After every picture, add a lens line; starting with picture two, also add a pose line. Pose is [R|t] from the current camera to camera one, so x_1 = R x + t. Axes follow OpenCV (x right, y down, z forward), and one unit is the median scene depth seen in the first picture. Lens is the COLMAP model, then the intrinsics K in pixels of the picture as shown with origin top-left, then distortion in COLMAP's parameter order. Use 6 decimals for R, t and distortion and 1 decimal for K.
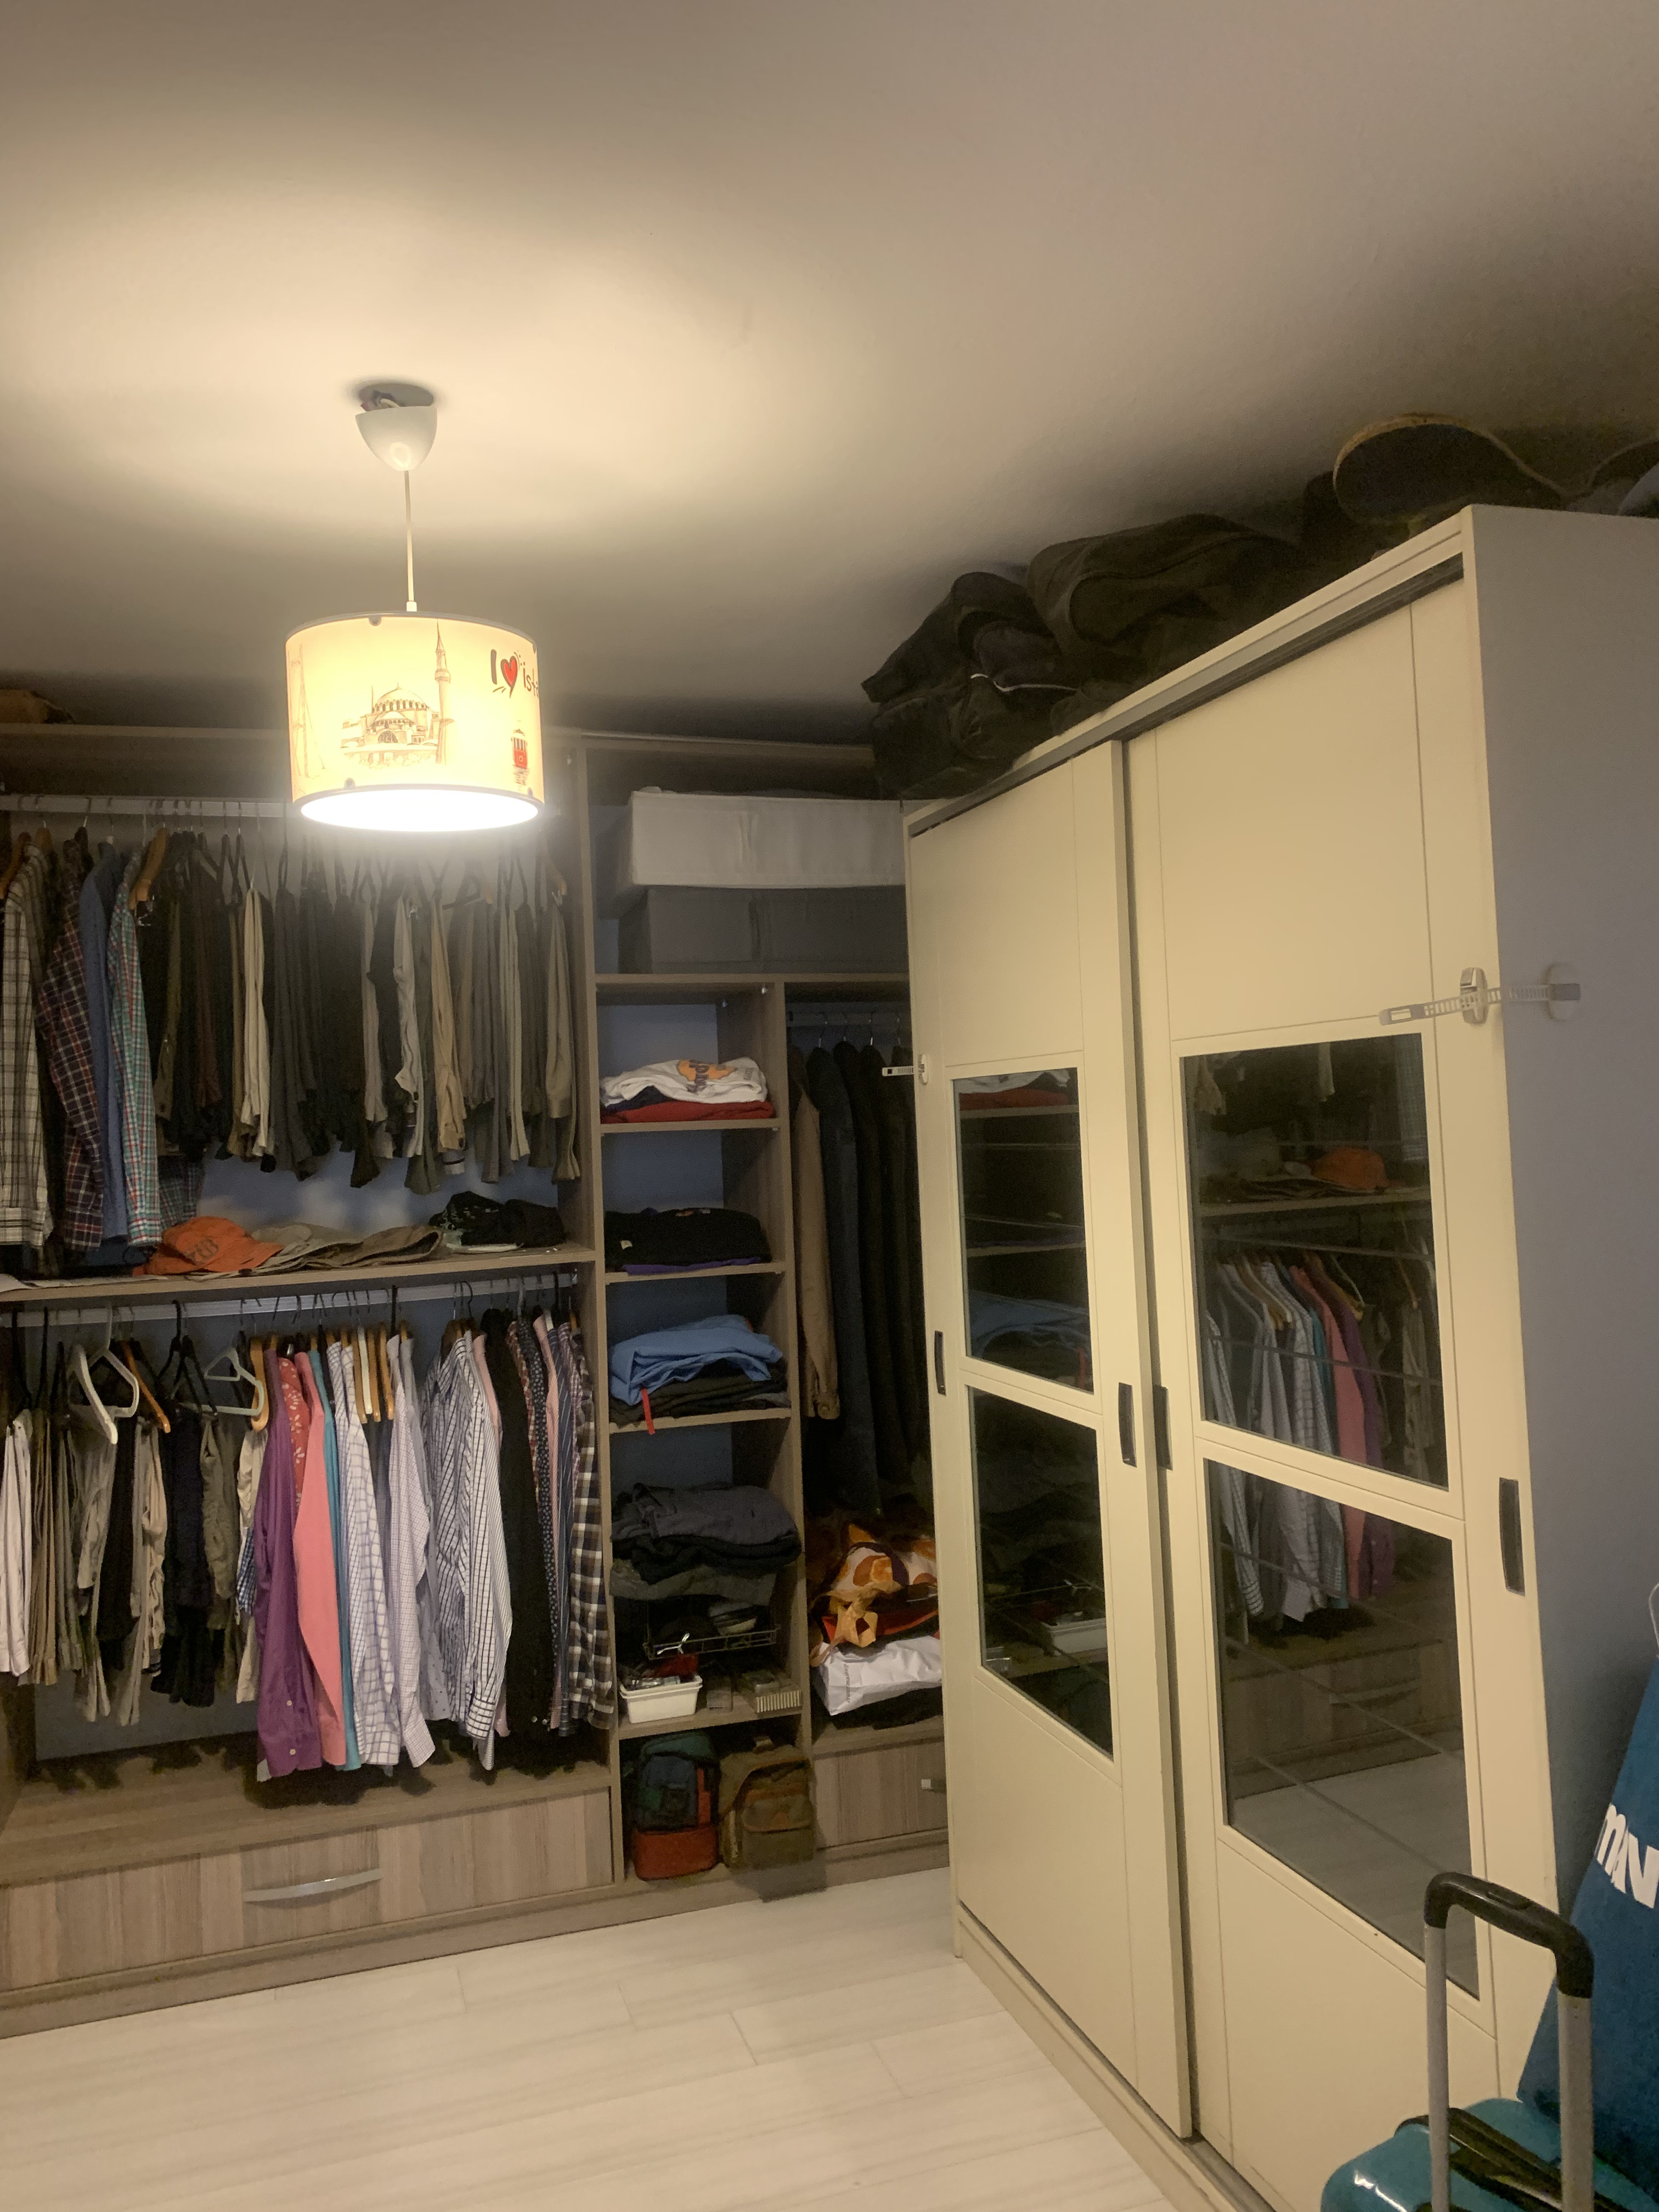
lens RADIAL K [[1697.5, 0, 833.0], [0, 1697.5, 1067.5], [0, 0, 1]] dist [0.066299, -0.001092]
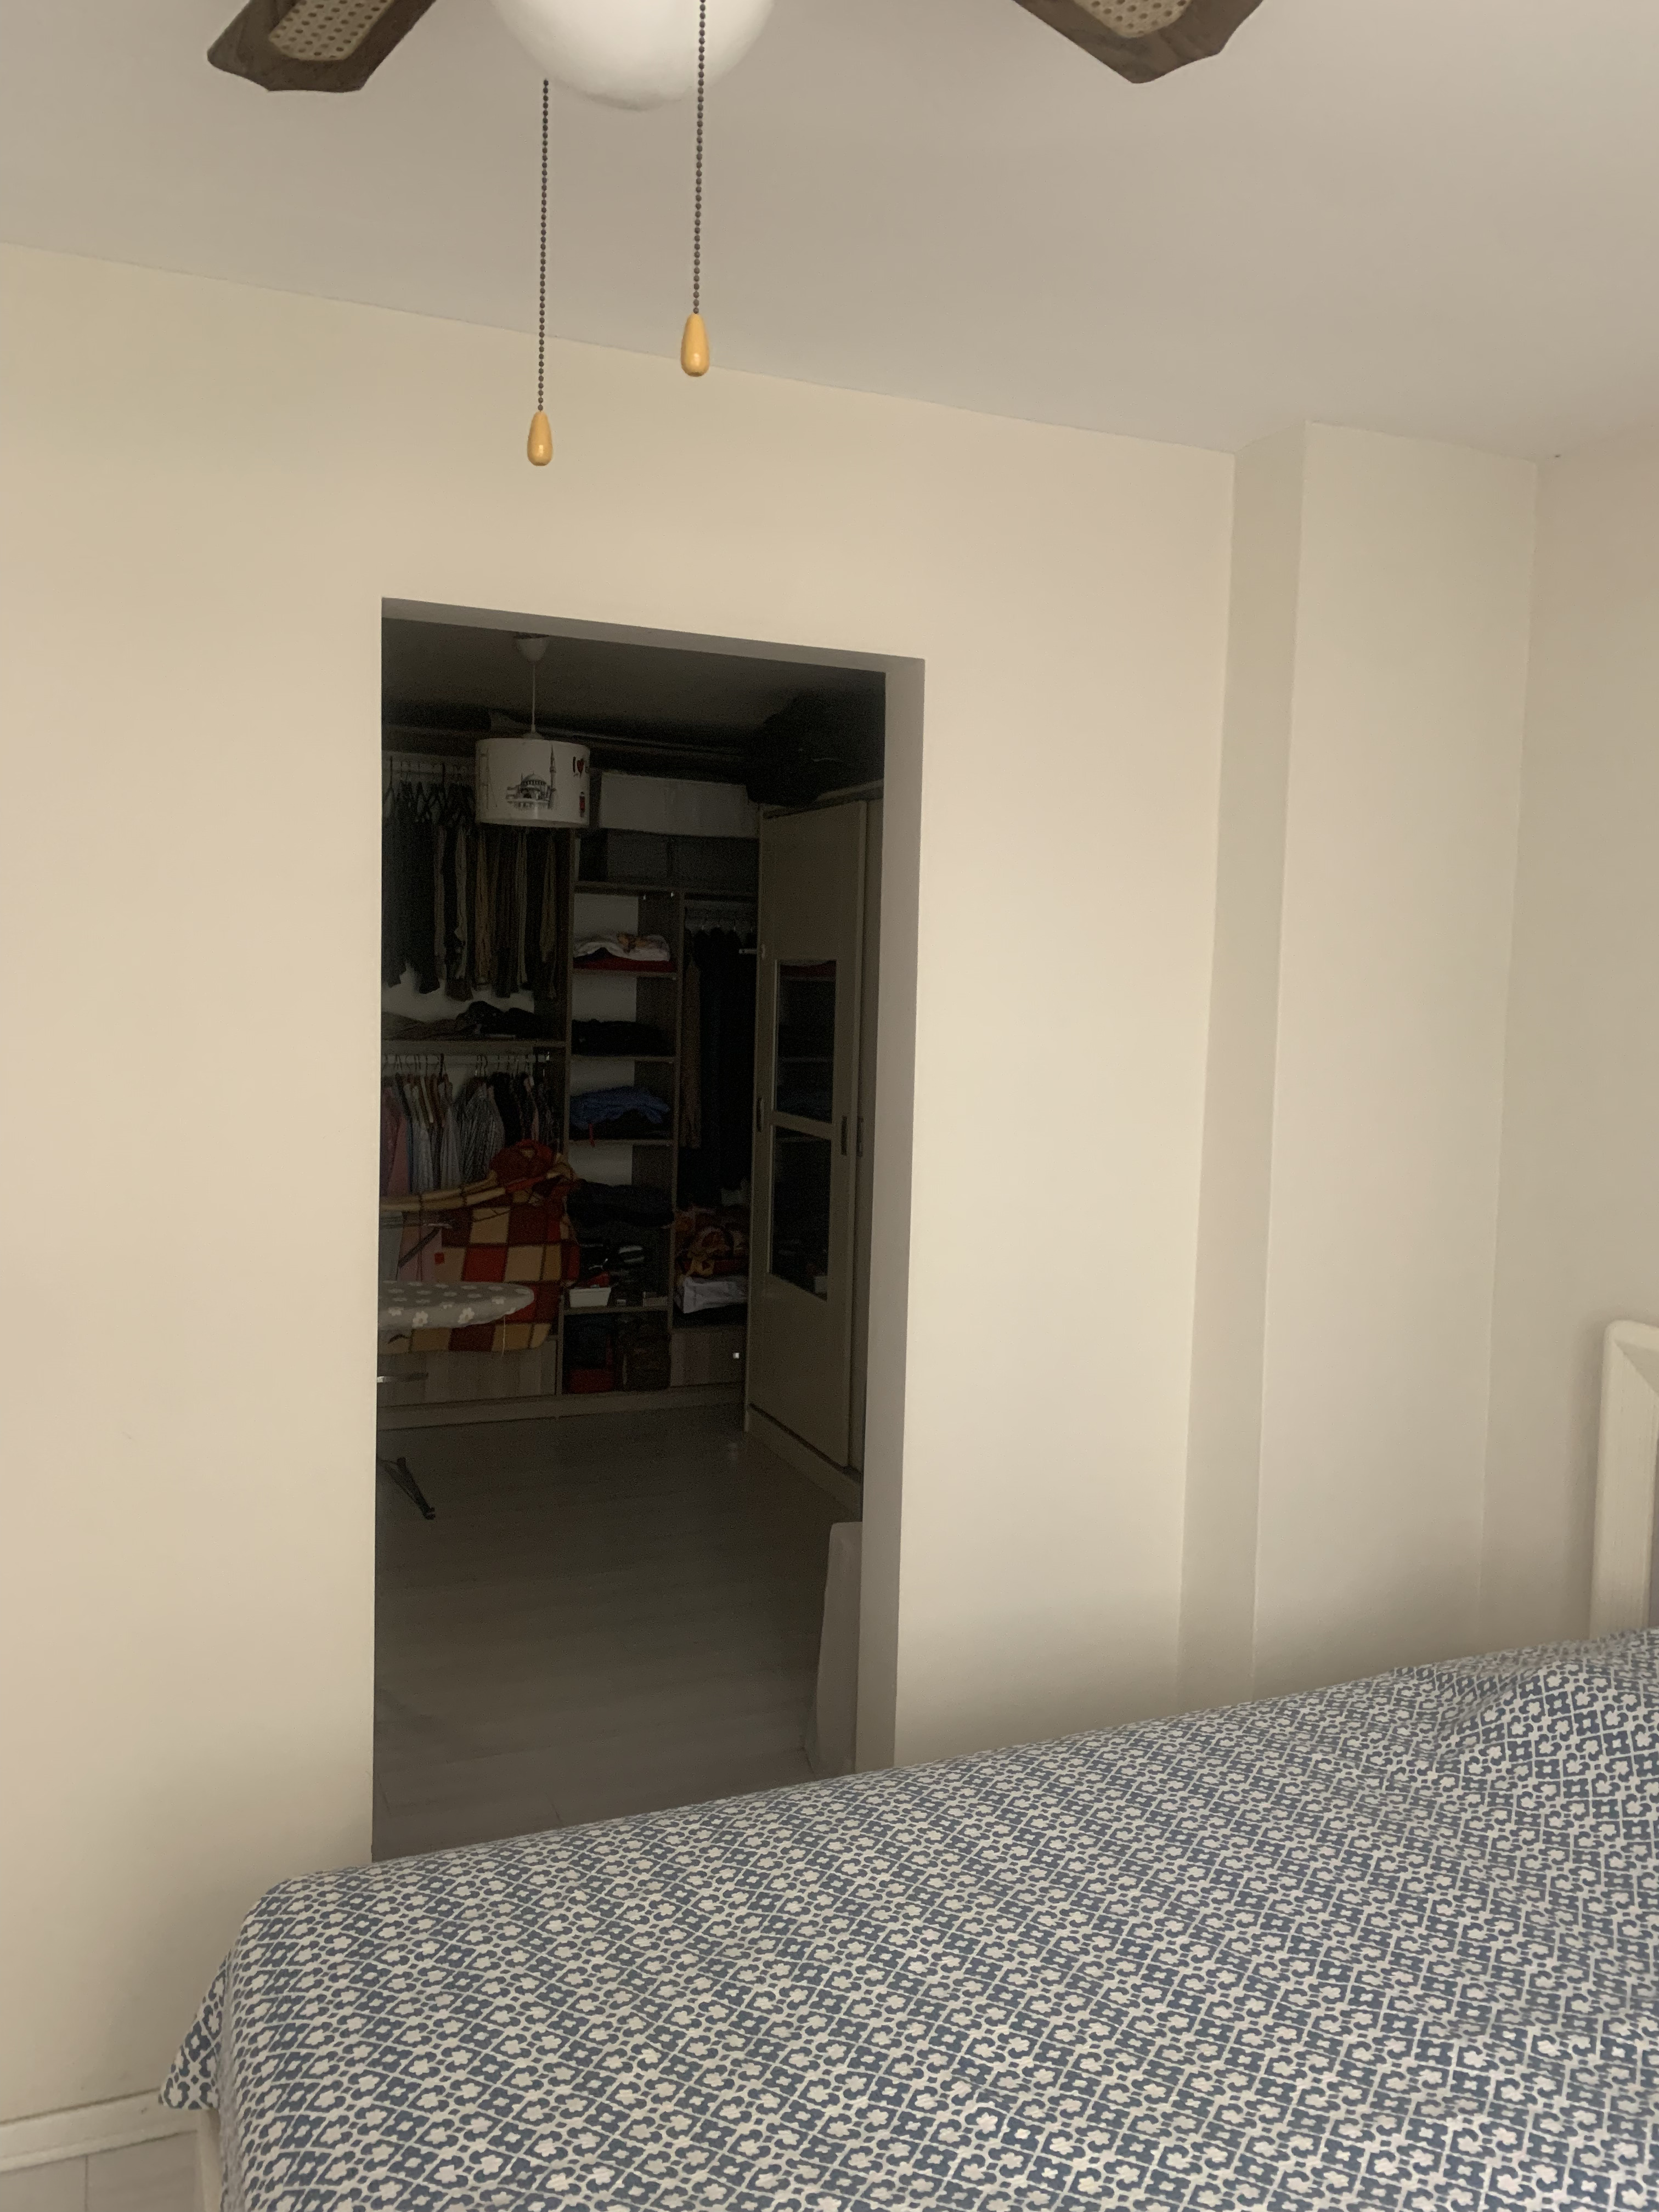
lens RADIAL K [[1697.5, 0, 833.0], [0, 1697.5, 1067.5], [0, 0, 1]] dist [0.066299, -0.001092]
pose [[0.994193, 0.067625, 0.083704, -0.013056], [-0.074804, 0.993498, 0.085827, -0.033667], [-0.077356, -0.091590, 0.992788, -0.729124]]
